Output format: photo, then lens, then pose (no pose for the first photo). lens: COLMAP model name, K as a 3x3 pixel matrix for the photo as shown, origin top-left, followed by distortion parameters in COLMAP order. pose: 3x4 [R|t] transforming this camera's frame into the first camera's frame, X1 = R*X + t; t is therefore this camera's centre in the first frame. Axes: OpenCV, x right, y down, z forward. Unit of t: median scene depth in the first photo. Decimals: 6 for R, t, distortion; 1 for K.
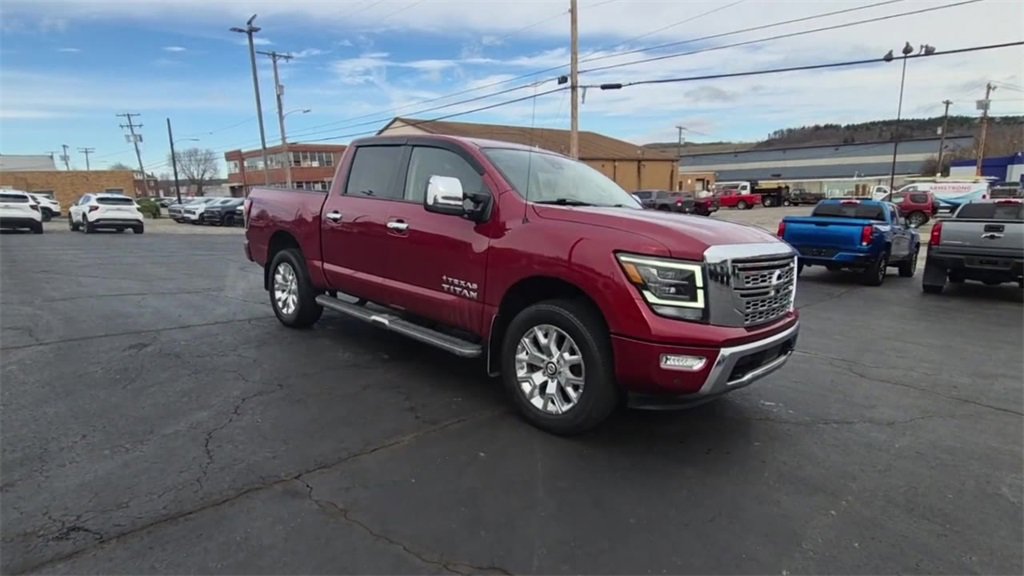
lens RADIAL K [[551.0, 0, 512.0], [0, 551.0, 289.9], [0, 0, 1]] dist [0.004990, 0.001553]
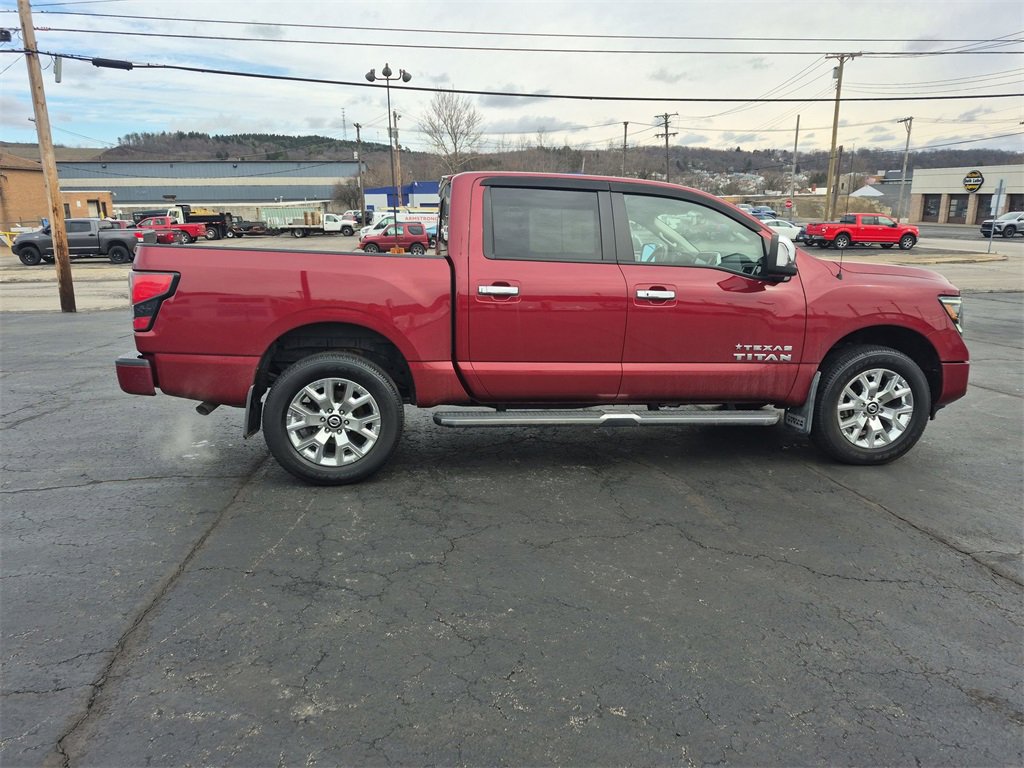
lens RADIAL K [[711.0, 0, 506.7], [0, 711.0, 367.5], [0, 0, 1]] dist [0.070638, -0.053165]
pose [[0.616449, -0.164127, 0.770099, -0.195246], [0.141172, 0.985225, 0.096970, -0.023884], [-0.774636, 0.048939, 0.630511, 0.086269]]
